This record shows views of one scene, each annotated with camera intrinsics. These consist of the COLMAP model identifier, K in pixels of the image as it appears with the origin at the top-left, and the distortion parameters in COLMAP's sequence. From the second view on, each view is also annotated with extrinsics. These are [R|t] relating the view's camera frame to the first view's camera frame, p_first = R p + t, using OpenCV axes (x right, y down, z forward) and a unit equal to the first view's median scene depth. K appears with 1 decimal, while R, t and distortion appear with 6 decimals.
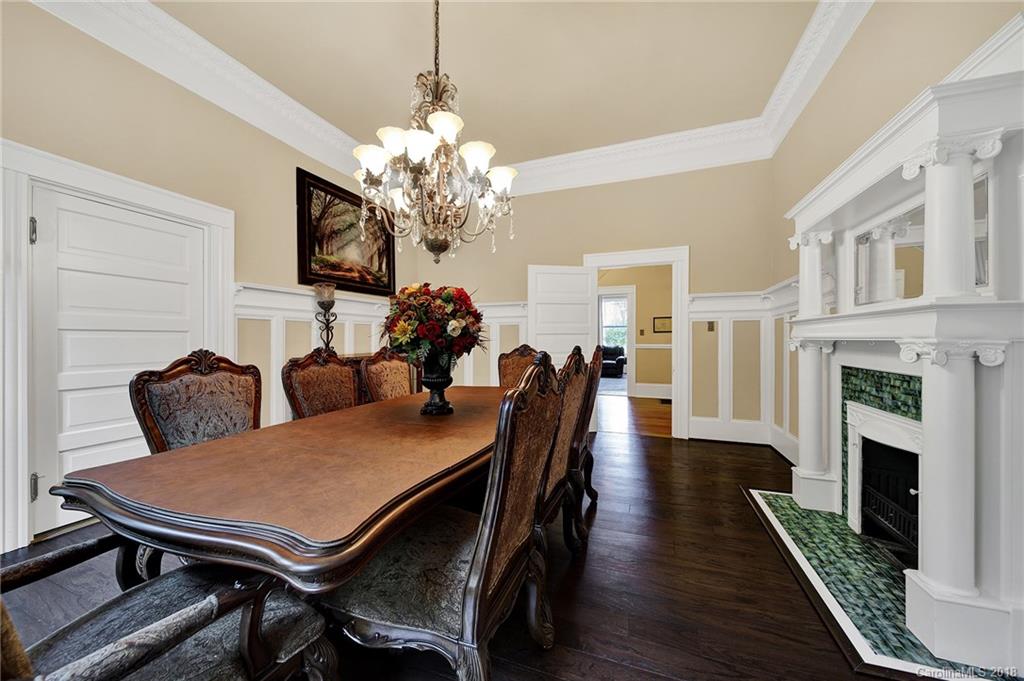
lens RADIAL K [[363.9, 0, 515.7], [0, 363.9, 338.6], [0, 0, 1]] dist [0.000086, 0.000018]
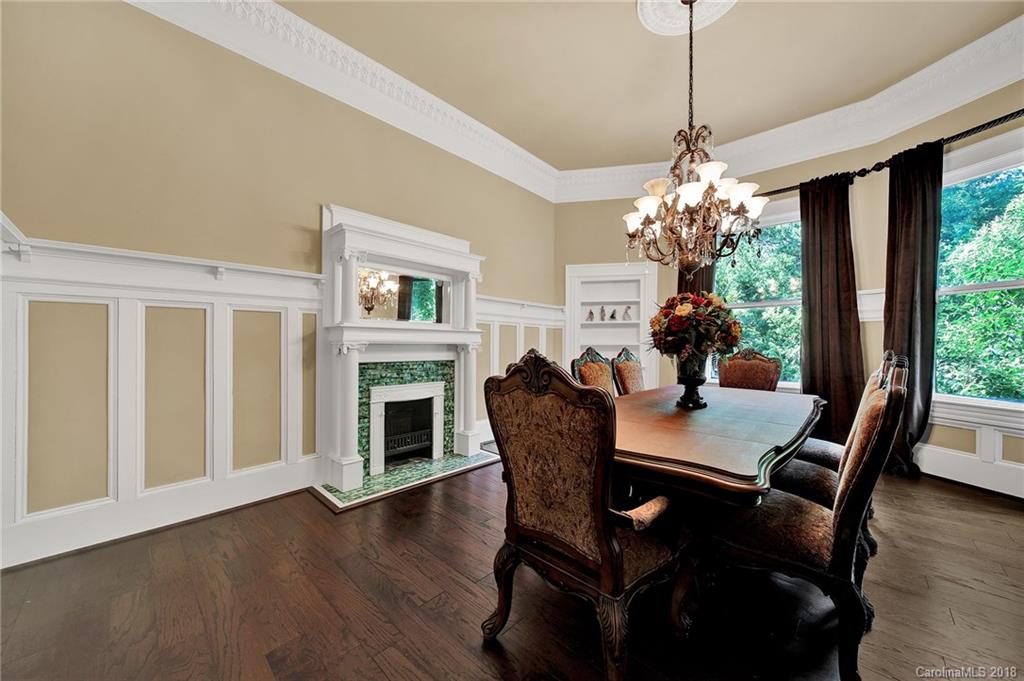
lens RADIAL K [[363.9, 0, 515.7], [0, 363.9, 338.6], [0, 0, 1]] dist [0.000086, 0.000018]
pose [[-0.918908, -0.001325, 0.394469, -0.146295], [-0.007065, 0.999889, -0.013100, -0.000685], [-0.394408, -0.014825, -0.918816, 2.089019]]
